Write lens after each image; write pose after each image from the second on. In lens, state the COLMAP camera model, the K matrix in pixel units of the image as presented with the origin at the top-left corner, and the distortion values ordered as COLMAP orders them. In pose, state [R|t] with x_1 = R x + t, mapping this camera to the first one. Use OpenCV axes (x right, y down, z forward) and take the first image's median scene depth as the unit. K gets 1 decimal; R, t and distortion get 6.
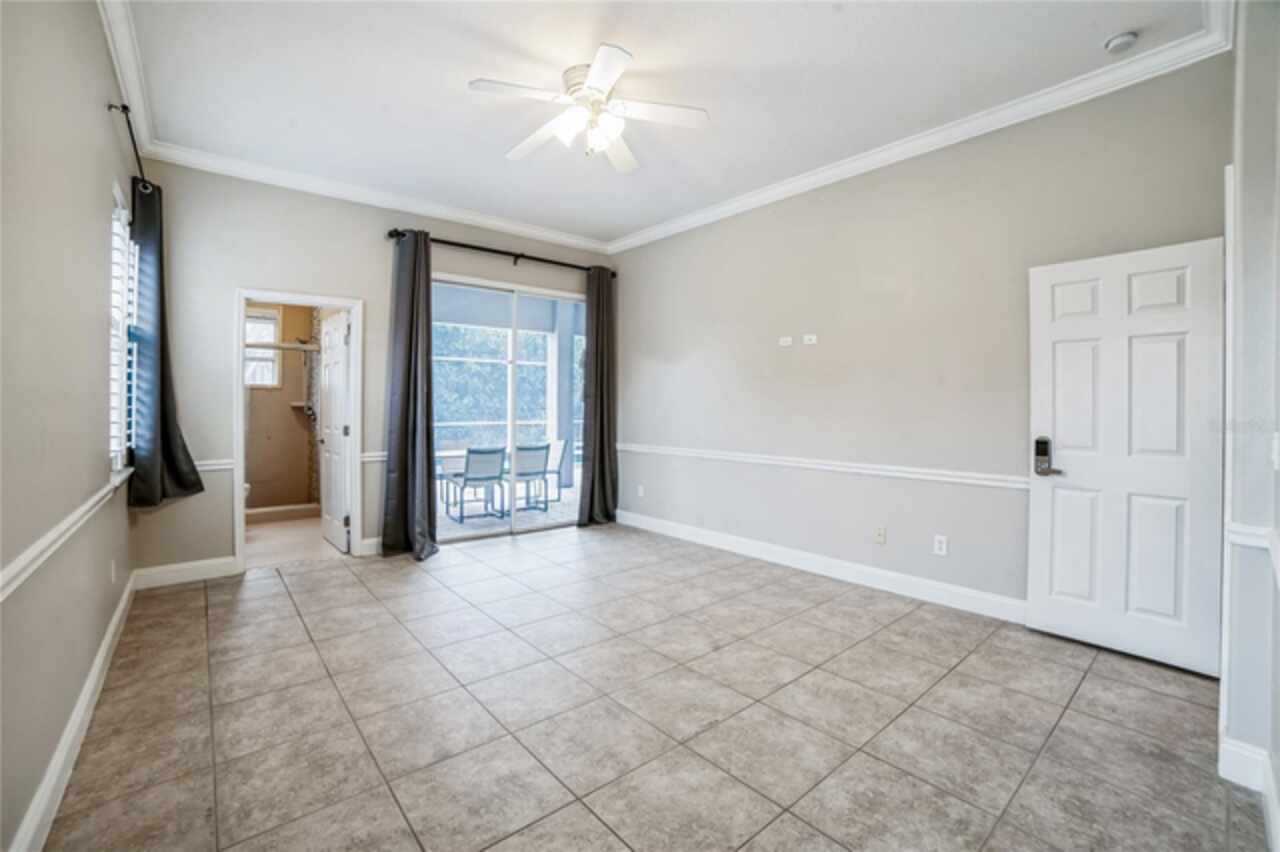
lens RADIAL K [[560.5, 0, 640.0], [0, 560.5, 426.0], [0, 0, 1]] dist [-0.093699, 0.032551]
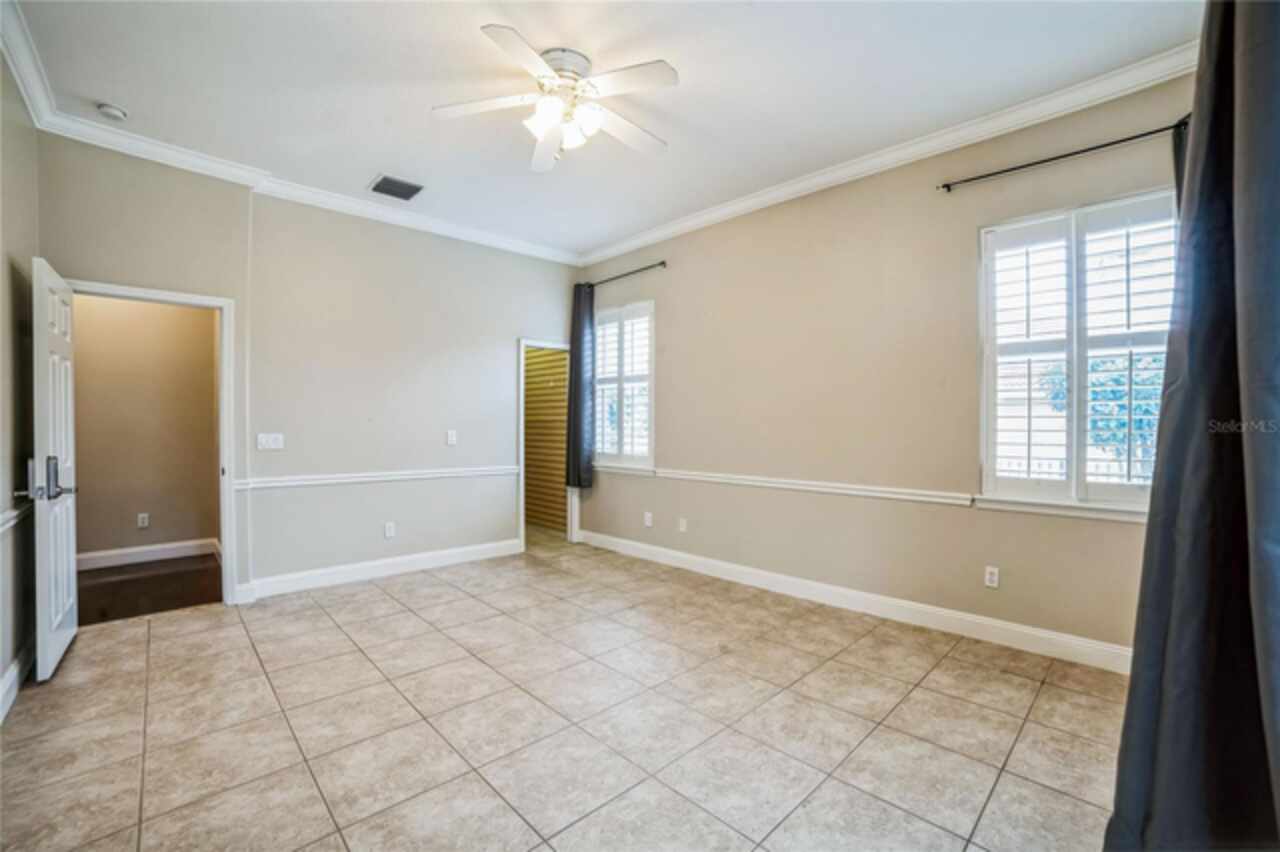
lens RADIAL K [[547.8, 0, 640.9], [0, 547.8, 432.4], [0, 0, 1]] dist [-0.087972, 0.030498]
pose [[-0.998271, -0.005928, -0.058477, -0.214919], [-0.008680, 0.998861, 0.046913, -0.082337], [0.058133, 0.047340, -0.997186, 2.243517]]
